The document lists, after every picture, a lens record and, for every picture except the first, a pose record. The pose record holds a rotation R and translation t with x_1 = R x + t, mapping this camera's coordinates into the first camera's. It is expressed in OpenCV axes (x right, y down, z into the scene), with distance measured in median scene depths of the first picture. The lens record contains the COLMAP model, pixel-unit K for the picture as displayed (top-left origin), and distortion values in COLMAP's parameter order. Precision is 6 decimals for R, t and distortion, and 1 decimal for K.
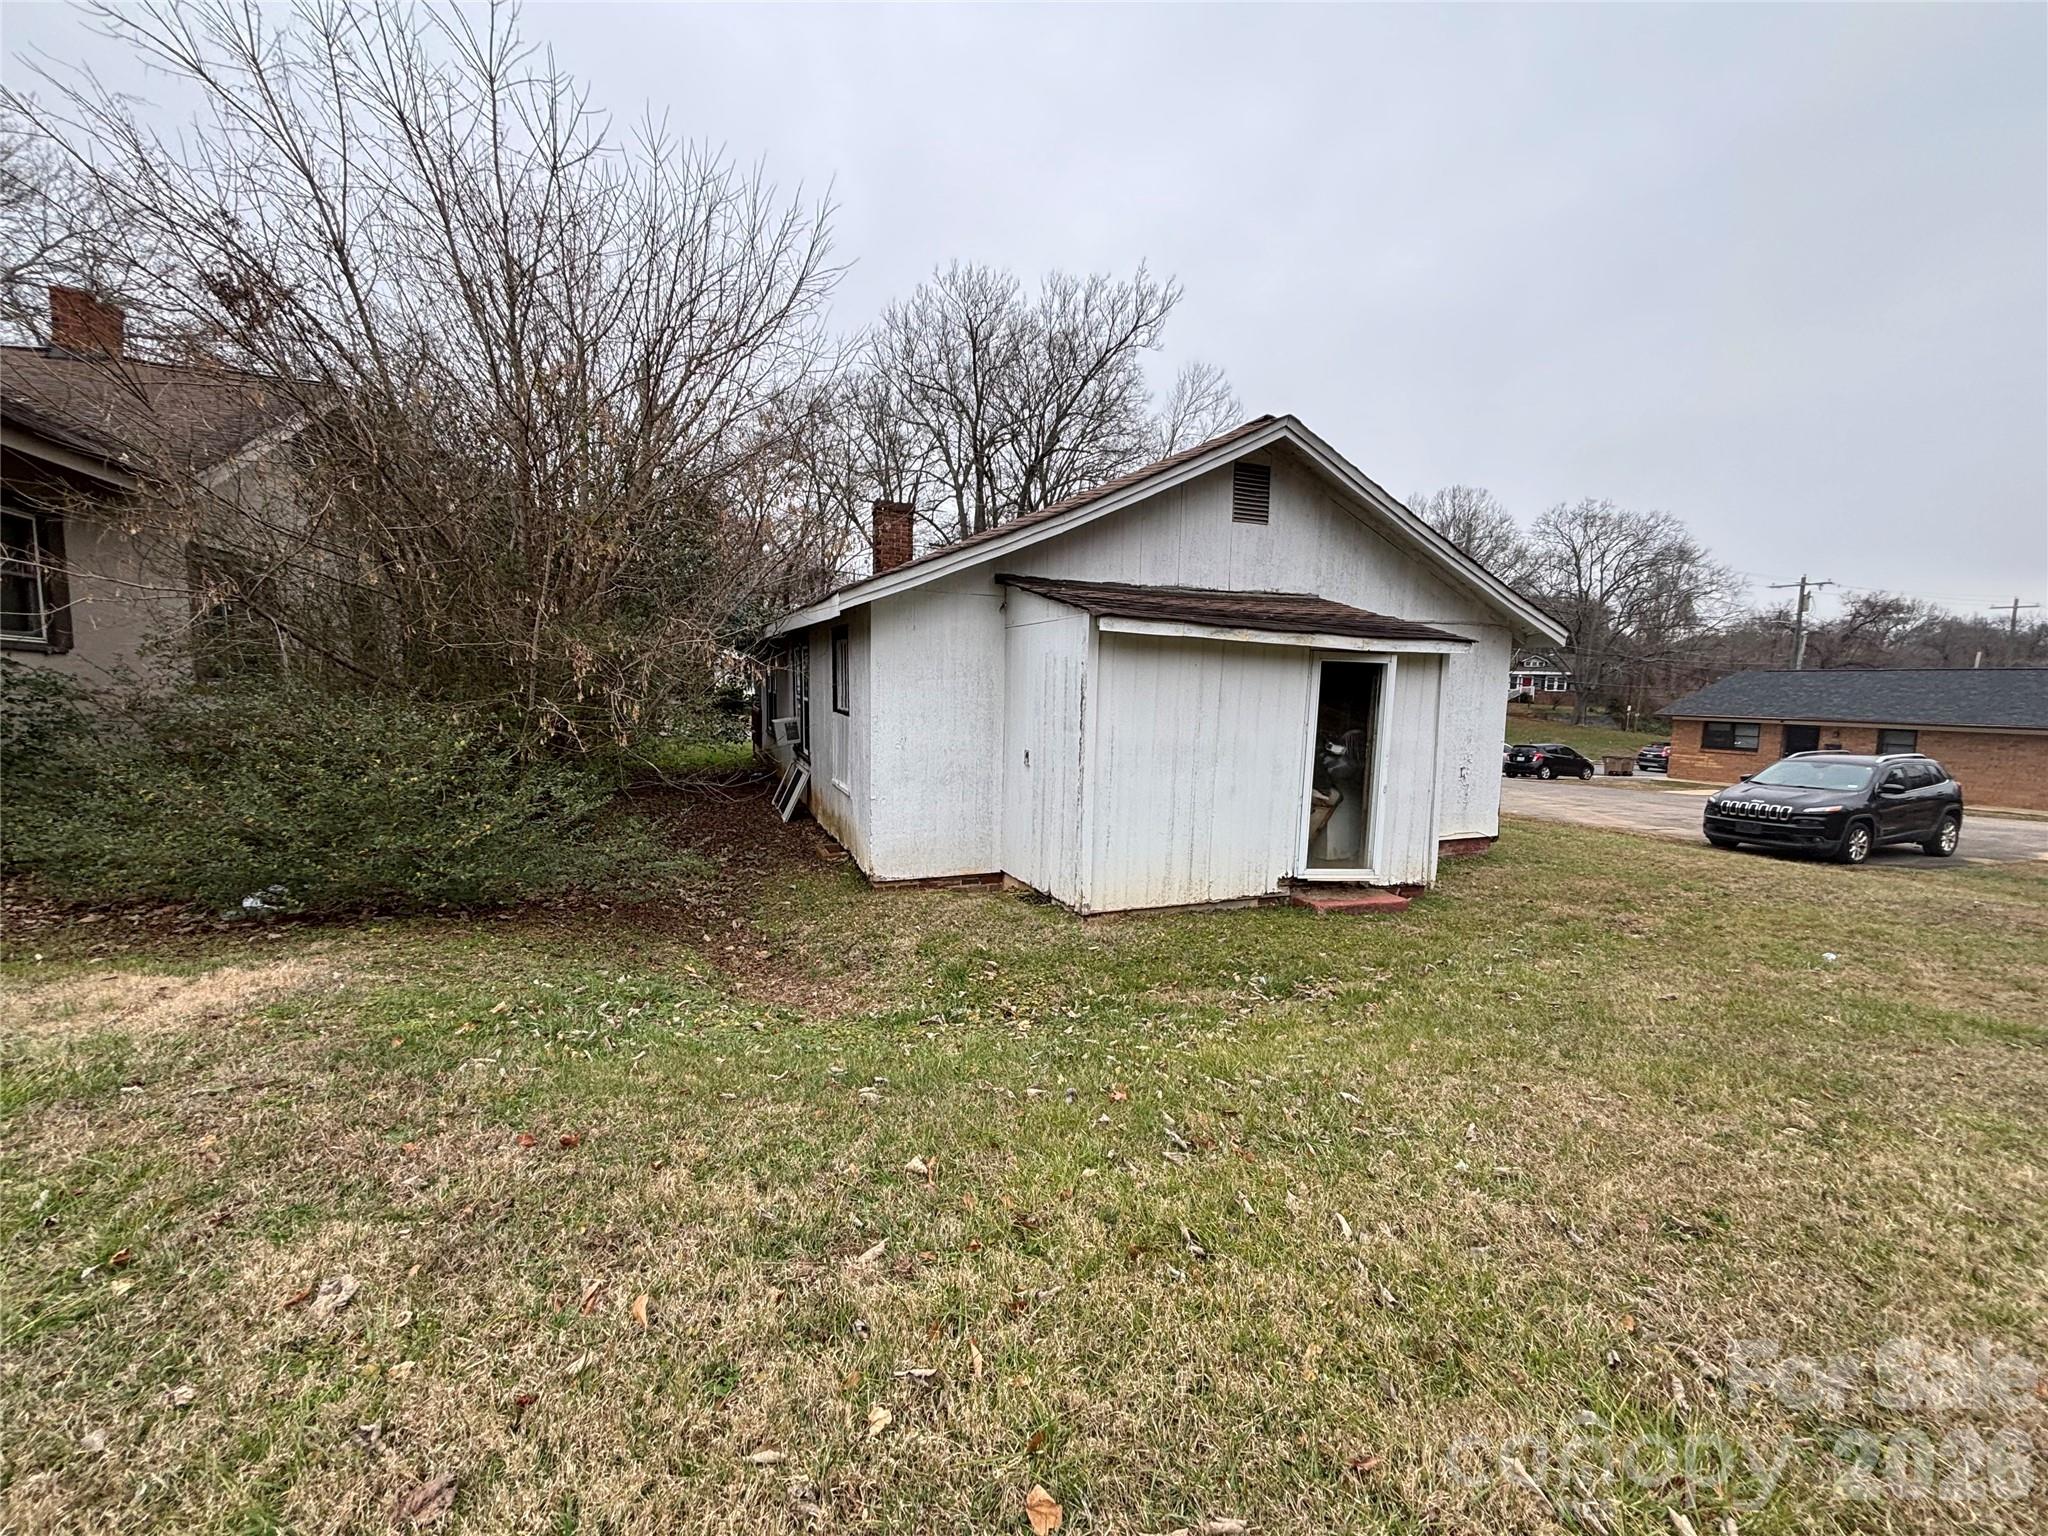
lens RADIAL K [[827.1, 0, 1019.9], [0, 827.1, 767.9], [0, 0, 1]] dist [0.001121, 0.000554]
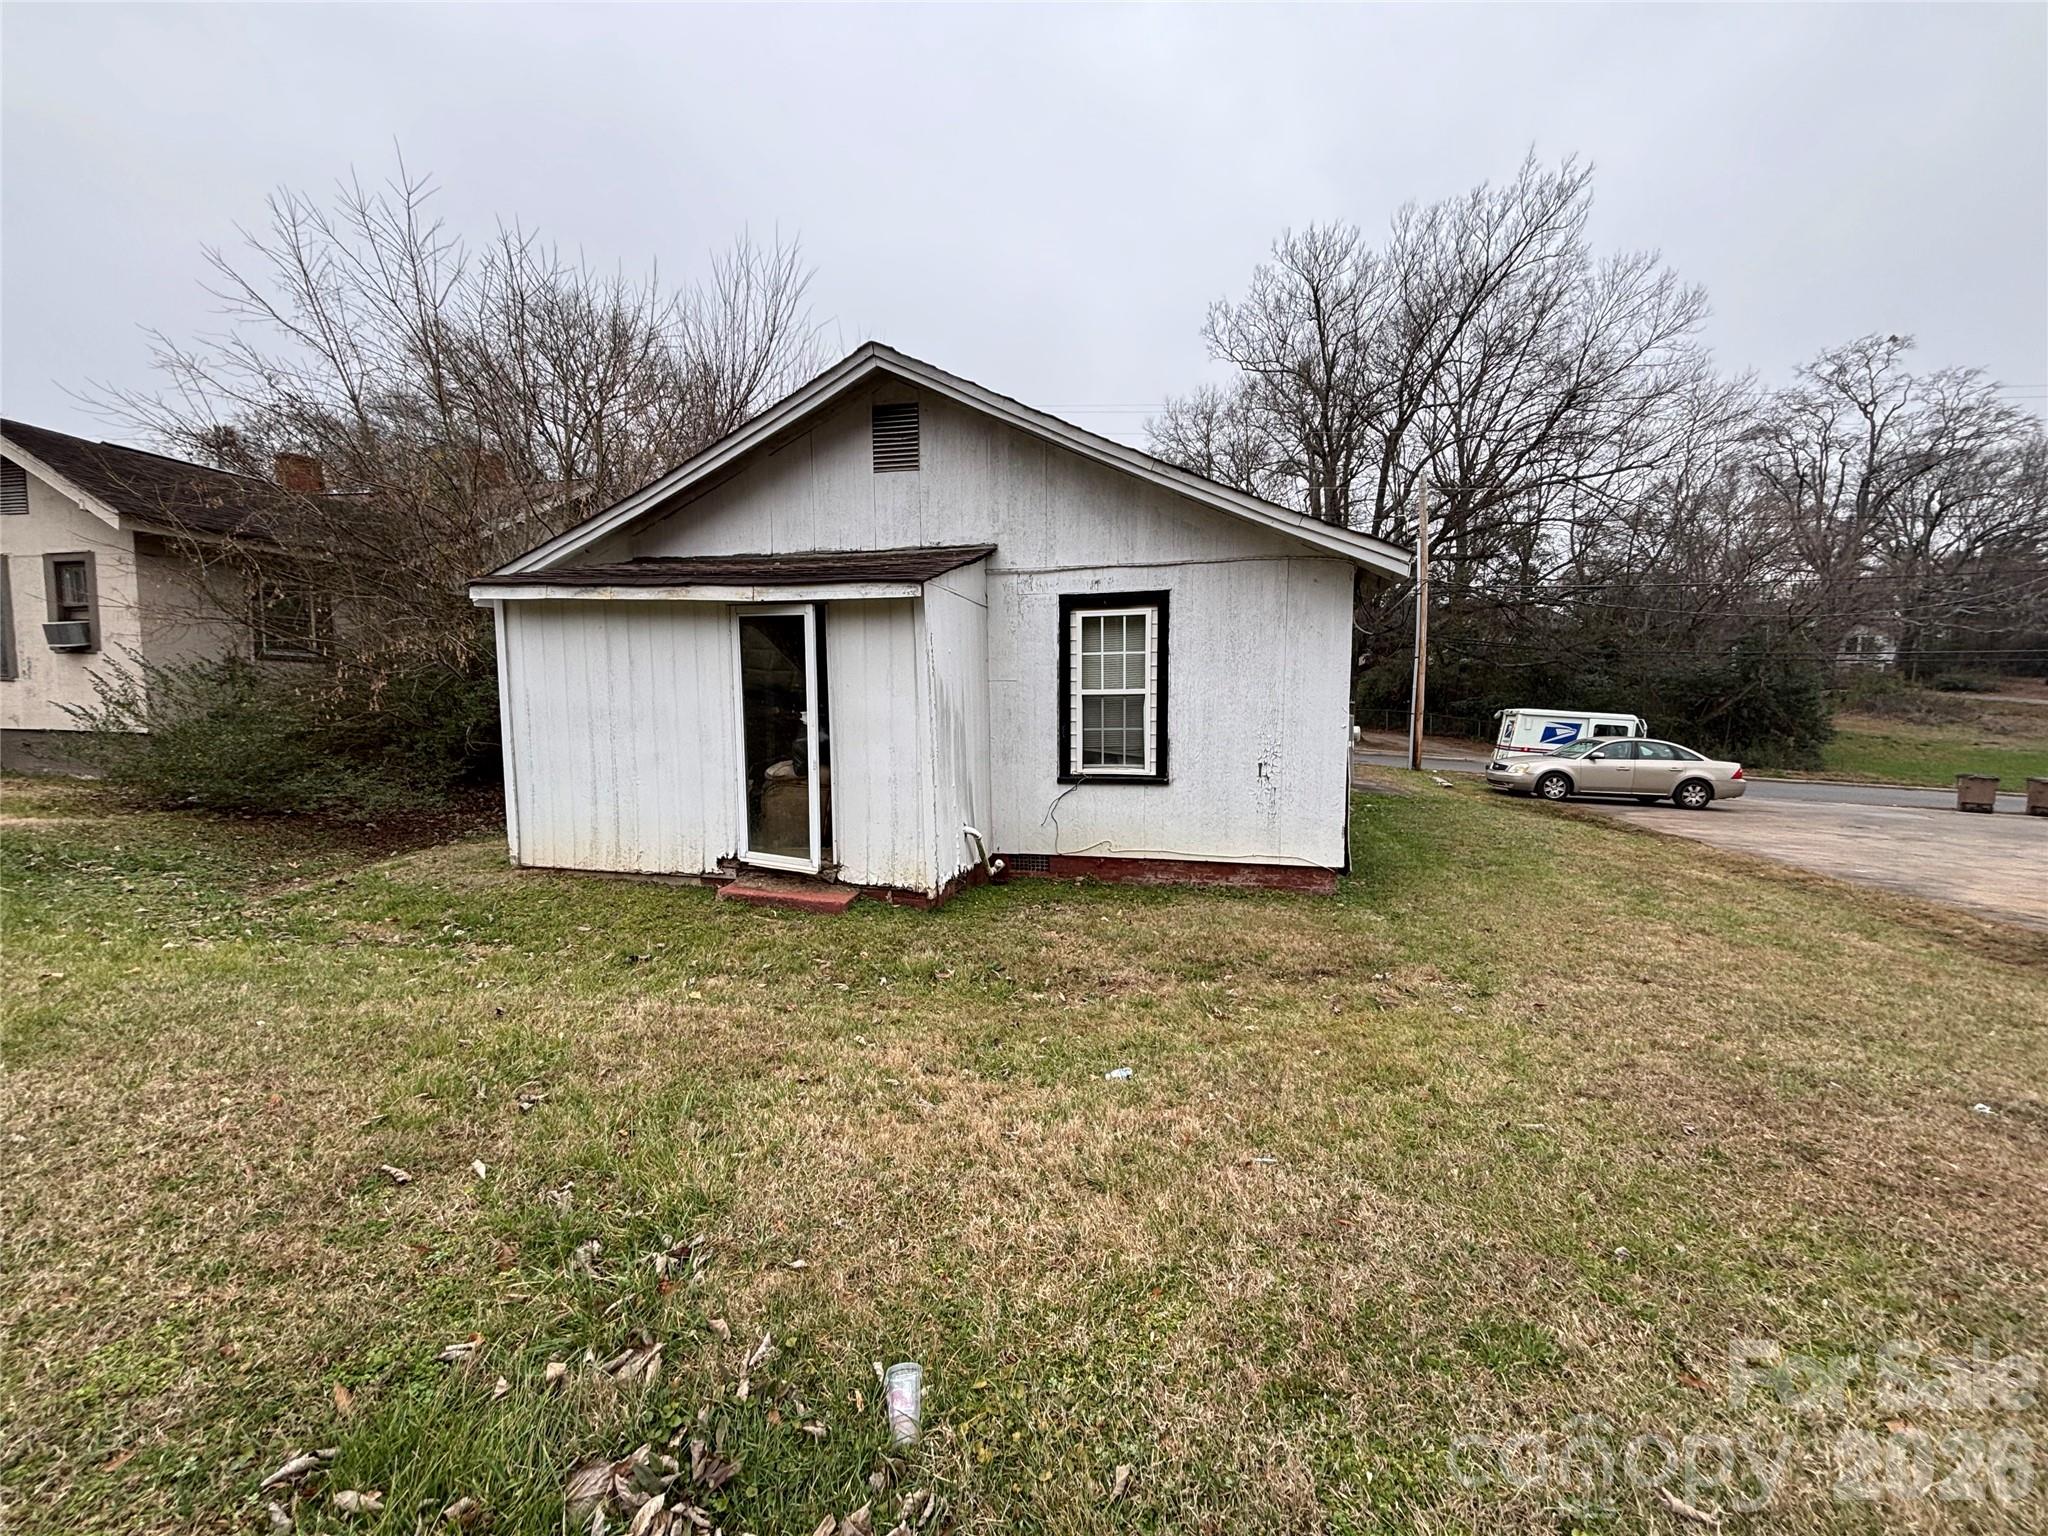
lens RADIAL K [[827.1, 0, 1022.6], [0, 827.1, 767.9], [0, 0, 1]] dist [0.001121, 0.000554]
pose [[0.830841, 0.035108, -0.555401, 1.190627], [-0.045885, 0.998932, -0.005497, 0.026338], [0.554614, 0.030052, 0.831565, 0.463047]]
